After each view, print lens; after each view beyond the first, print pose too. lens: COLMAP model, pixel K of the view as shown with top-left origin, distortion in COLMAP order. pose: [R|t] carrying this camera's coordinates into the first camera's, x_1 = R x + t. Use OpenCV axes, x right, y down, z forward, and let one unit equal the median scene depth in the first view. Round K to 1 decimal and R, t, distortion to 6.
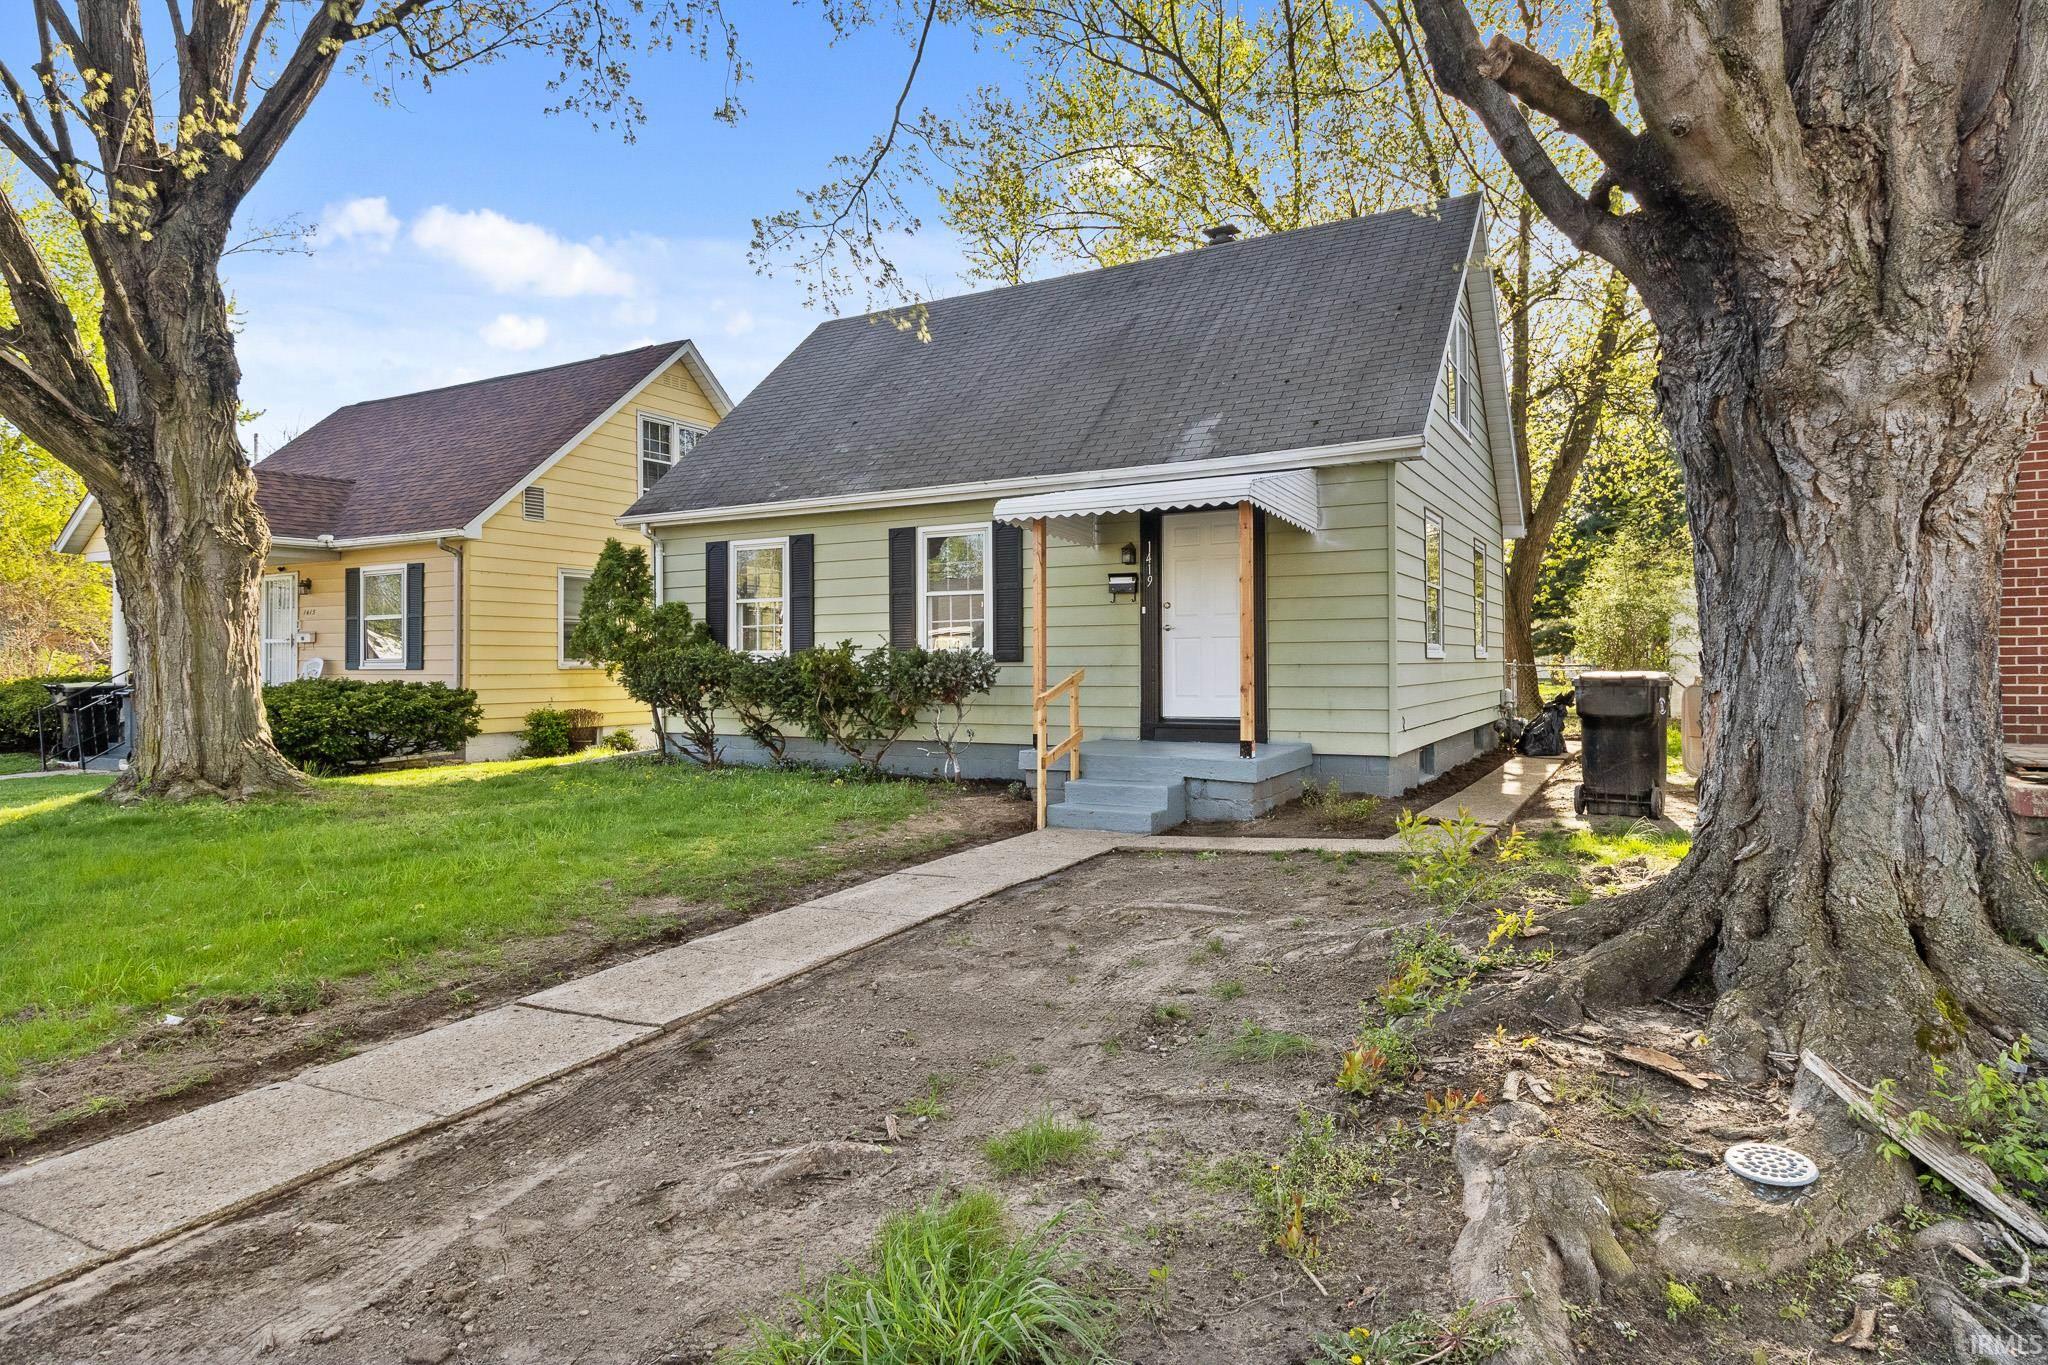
lens RADIAL K [[1142.7, 0, 1022.7], [0, 1142.7, 670.0], [0, 0, 1]] dist [0.001002, -0.003127]
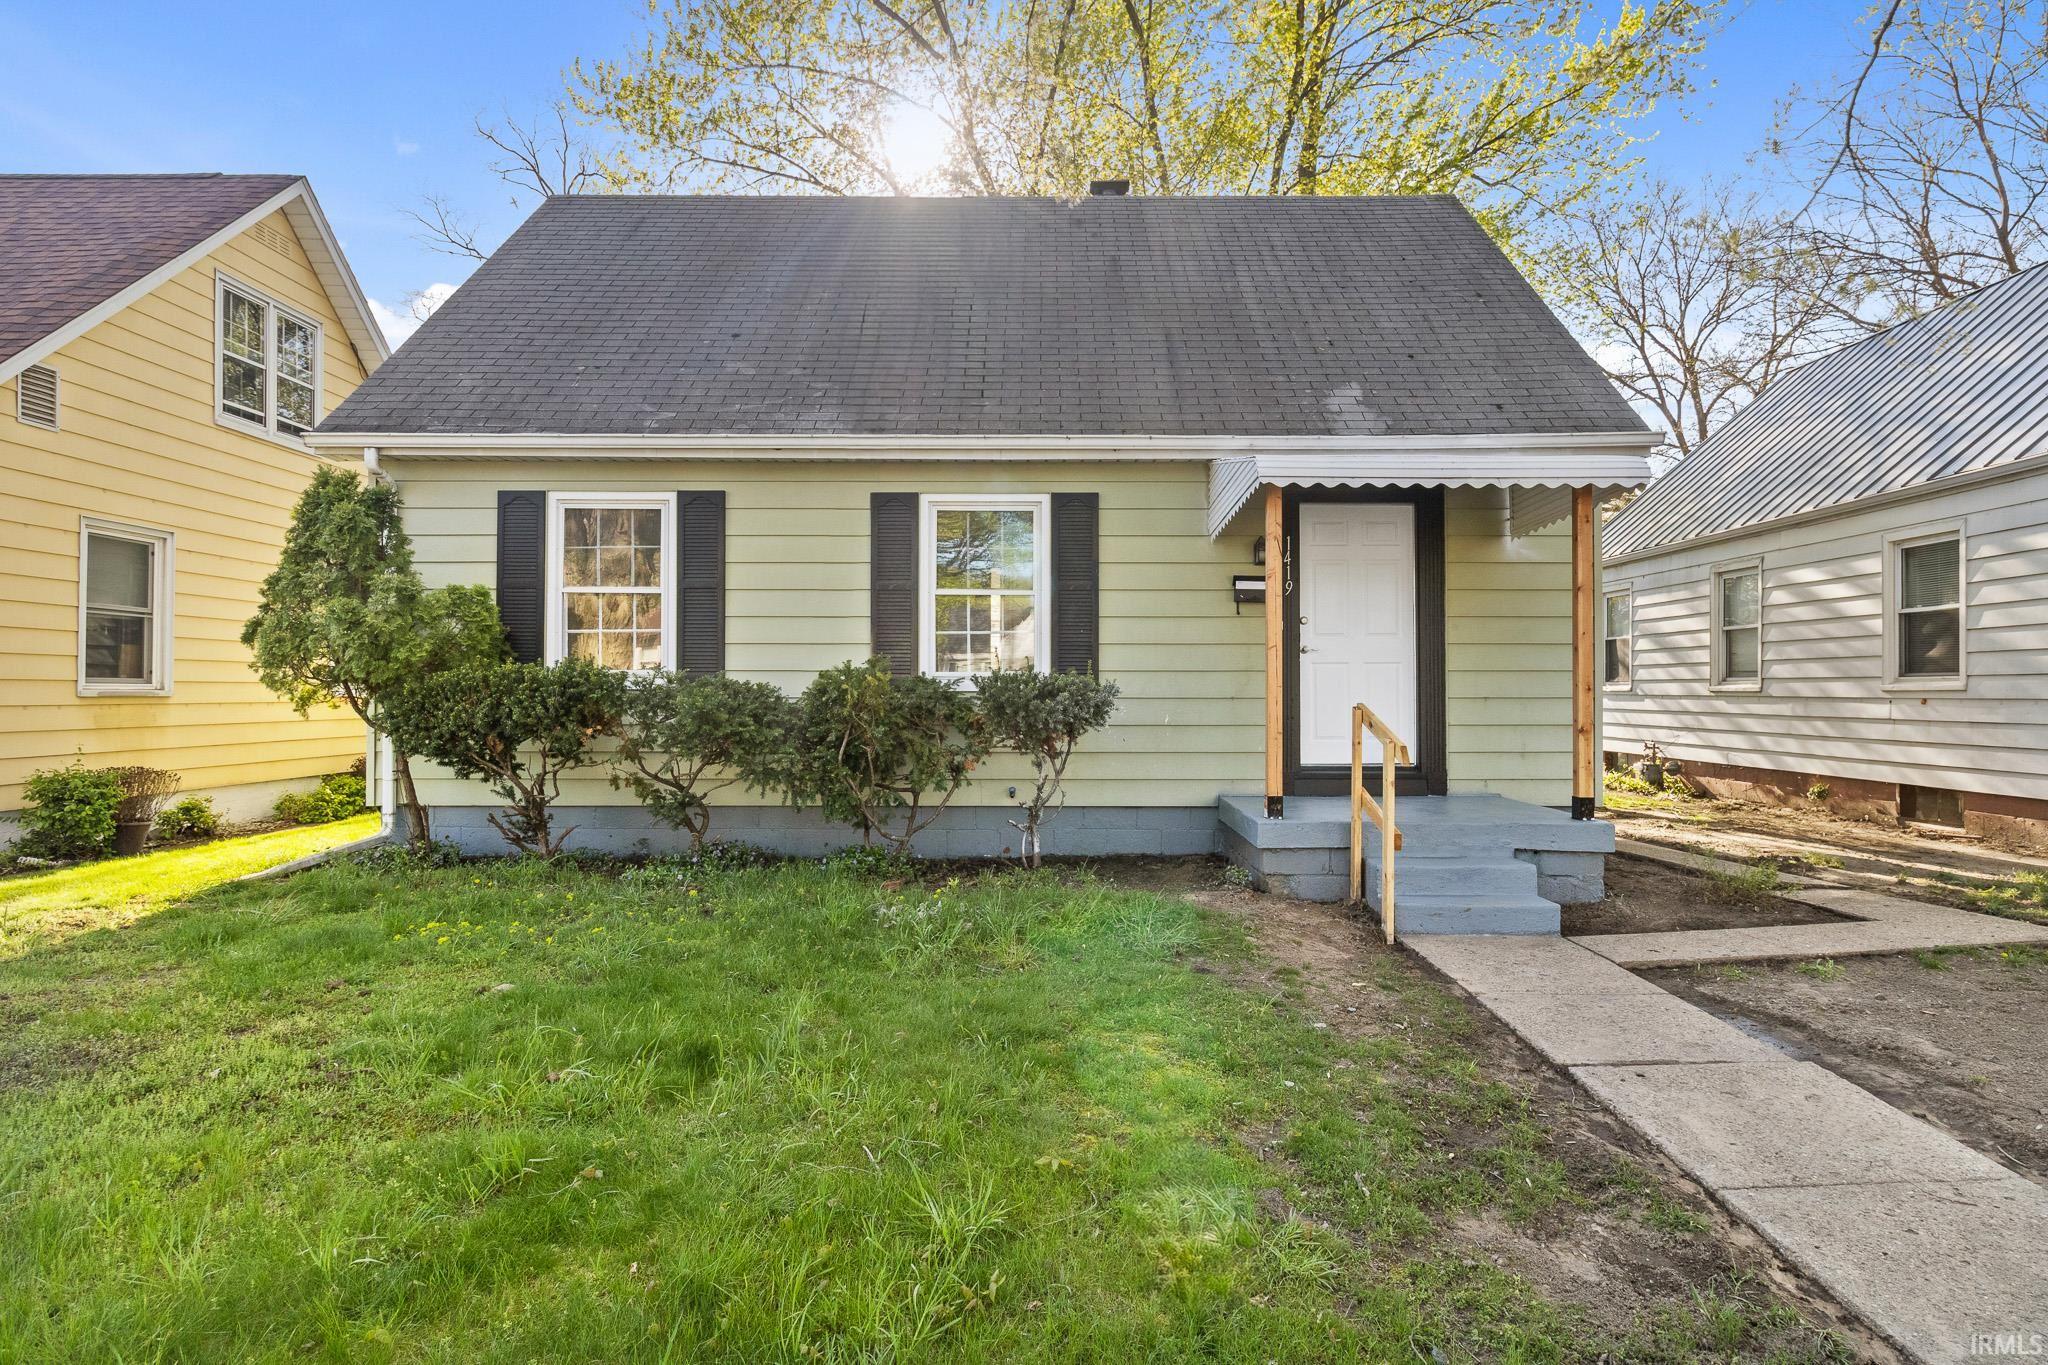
lens RADIAL K [[1142.7, 0, 1017.6], [0, 1142.7, 688.7], [0, 0, 1]] dist [0.001002, -0.003127]
pose [[0.868637, 0.008215, 0.495380, -0.374740], [-0.003888, 0.999945, -0.009766, -0.001687], [-0.495433, 0.006557, 0.868621, 0.374323]]
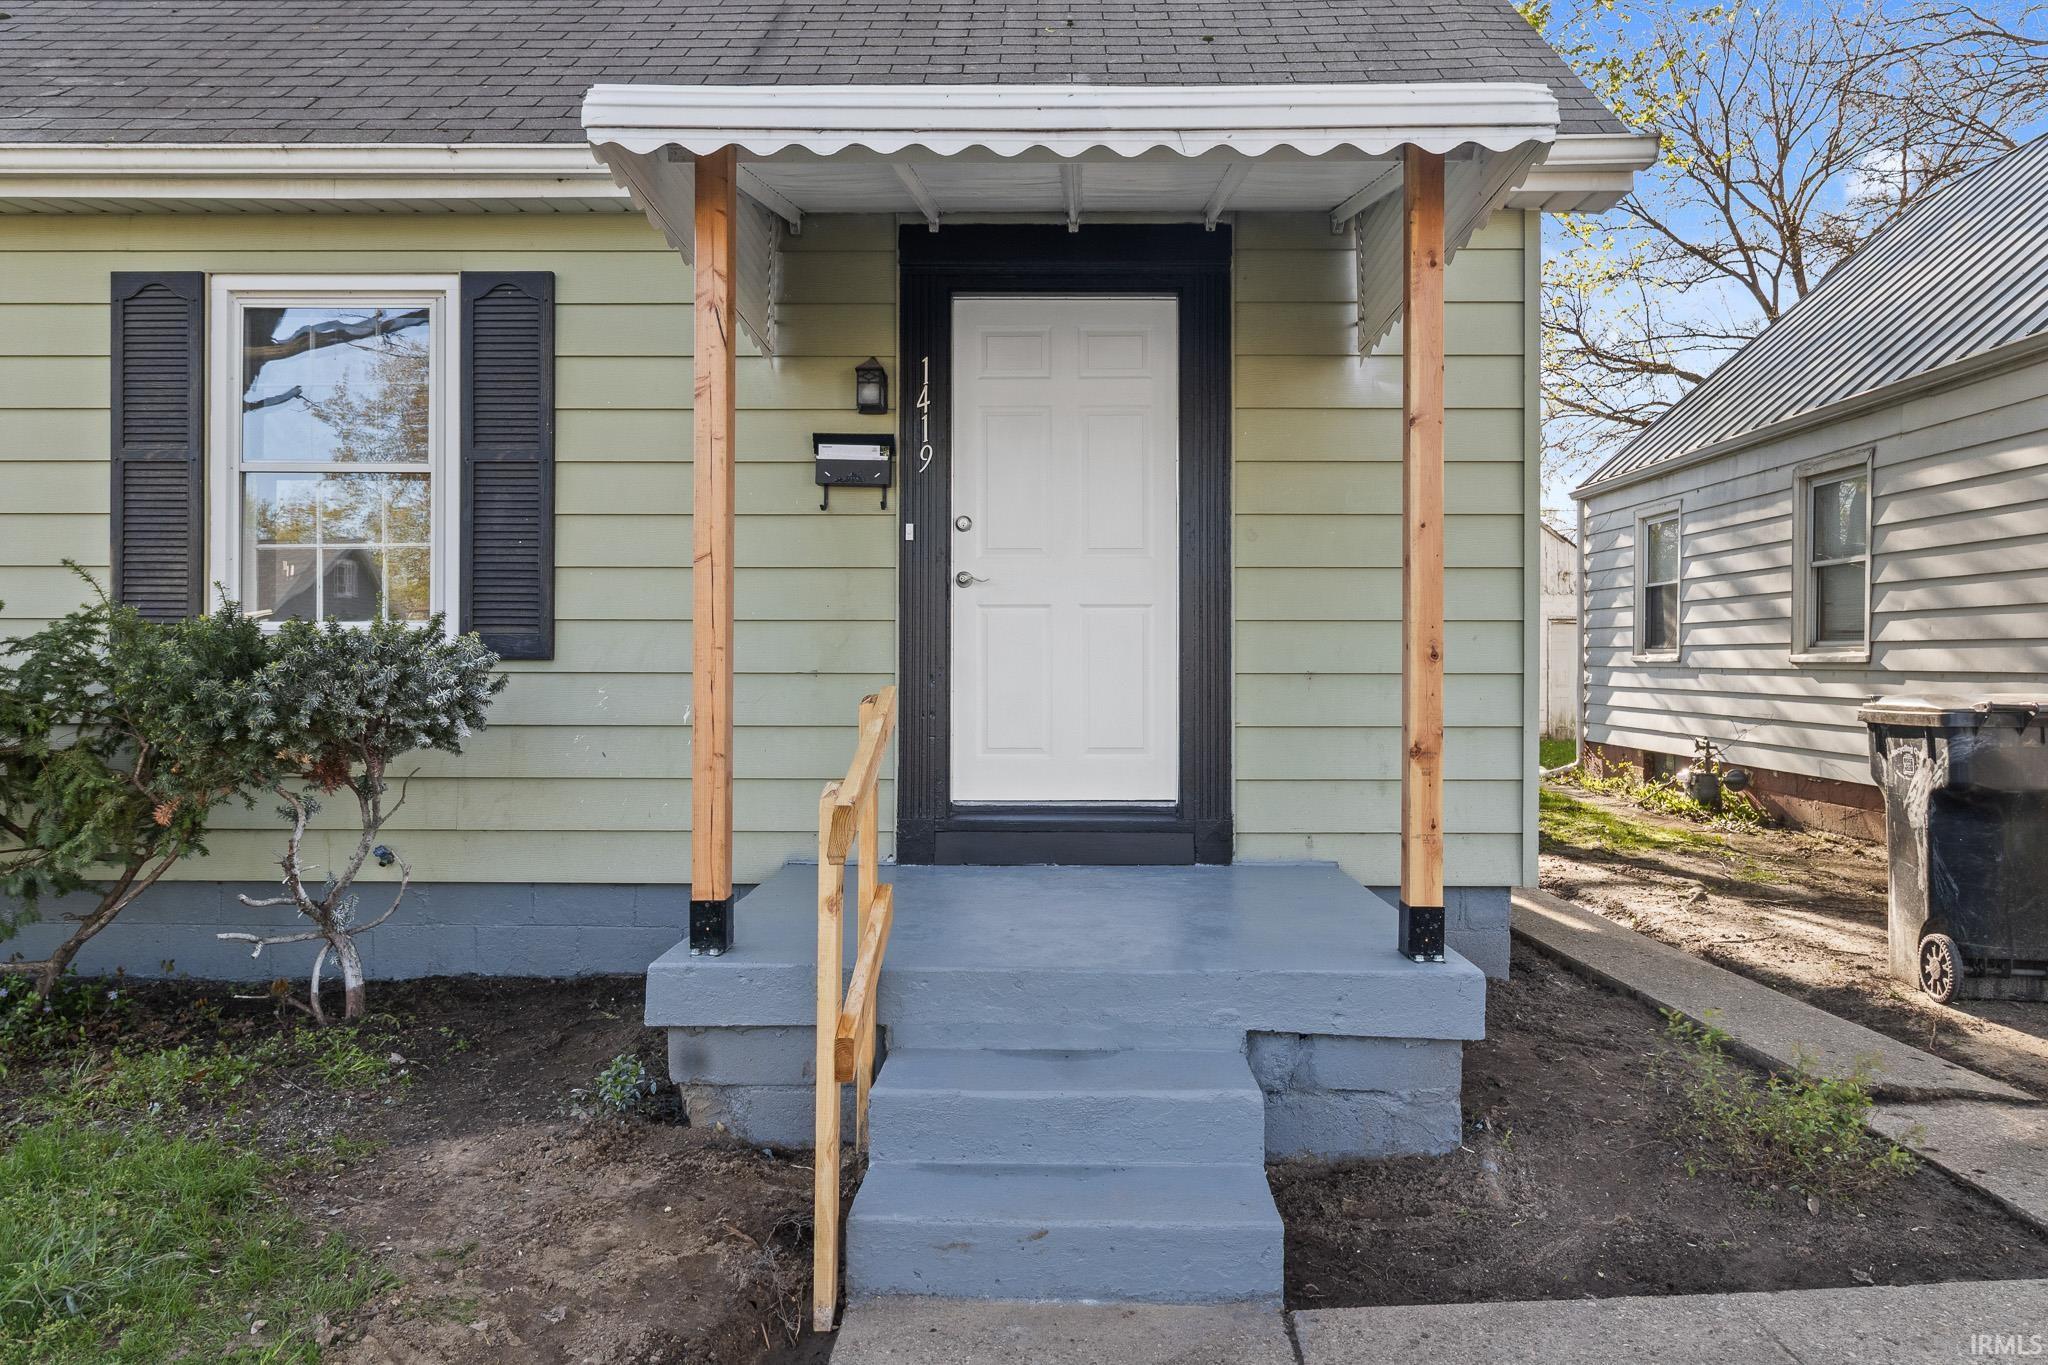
lens RADIAL K [[1275.2, 0, 1044.2], [0, 1275.2, 671.5], [0, 0, 1]] dist [-0.002959, 0.004473]
pose [[0.873180, 0.004959, 0.487372, -0.058430], [-0.005510, 0.999985, -0.000303, -0.004000], [-0.487366, -0.002421, 0.873195, 0.526352]]
